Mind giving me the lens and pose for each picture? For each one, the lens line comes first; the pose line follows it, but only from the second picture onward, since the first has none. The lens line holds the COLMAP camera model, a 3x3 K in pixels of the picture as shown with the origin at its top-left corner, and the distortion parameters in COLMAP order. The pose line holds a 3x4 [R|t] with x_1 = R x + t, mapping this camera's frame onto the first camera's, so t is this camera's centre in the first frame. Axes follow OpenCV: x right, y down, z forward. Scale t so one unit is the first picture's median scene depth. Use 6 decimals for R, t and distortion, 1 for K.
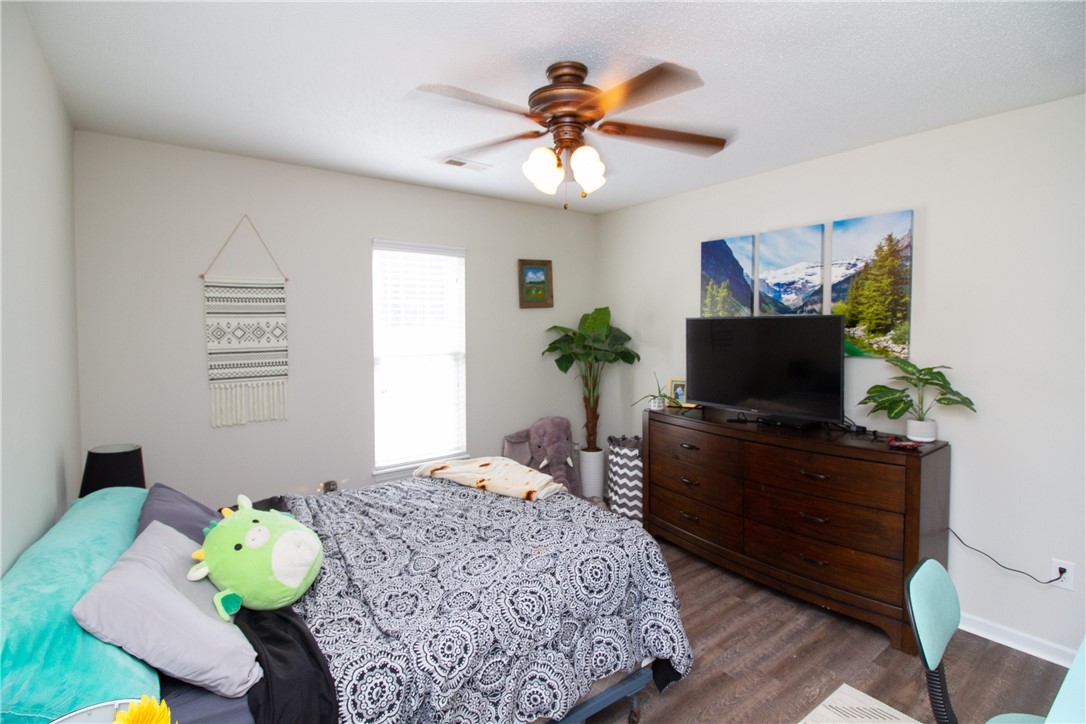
lens RADIAL K [[531.5, 0, 533.9], [0, 531.5, 338.7], [0, 0, 1]] dist [-0.000586, -0.000172]
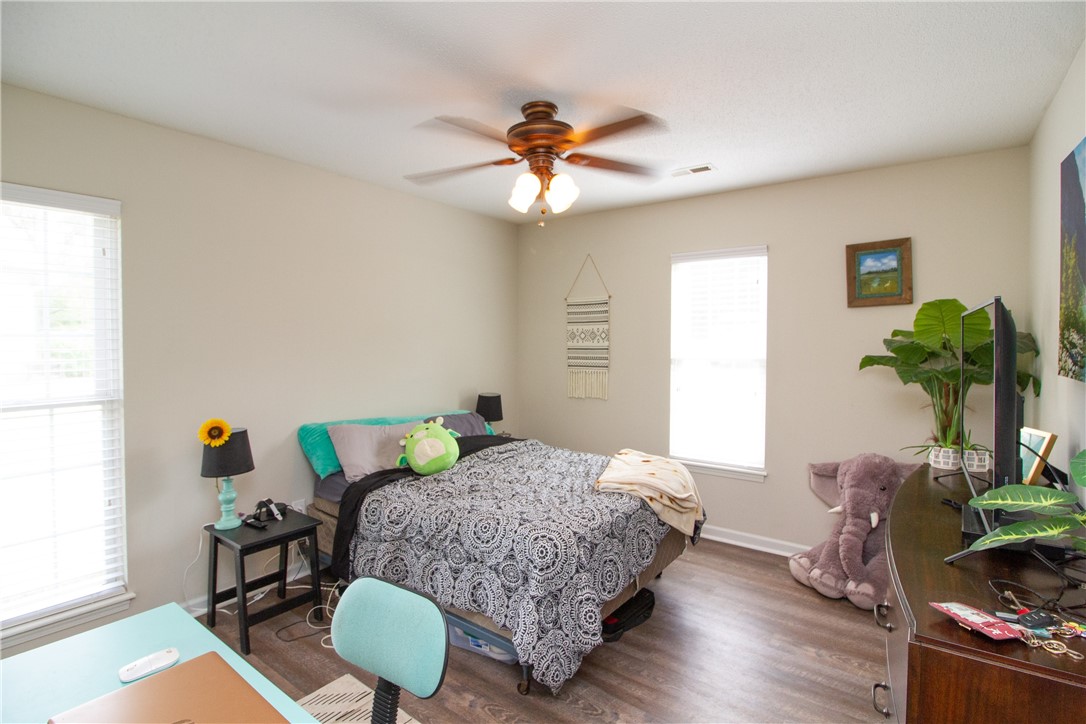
lens RADIAL K [[531.5, 0, 533.9], [0, 531.5, 338.7], [0, 0, 1]] dist [-0.000586, -0.000172]
pose [[0.266935, 0.008090, -0.963681, 0.792092], [-0.026447, 0.999650, 0.001066, -0.000374], [0.963352, 0.025202, 0.267055, 0.457090]]
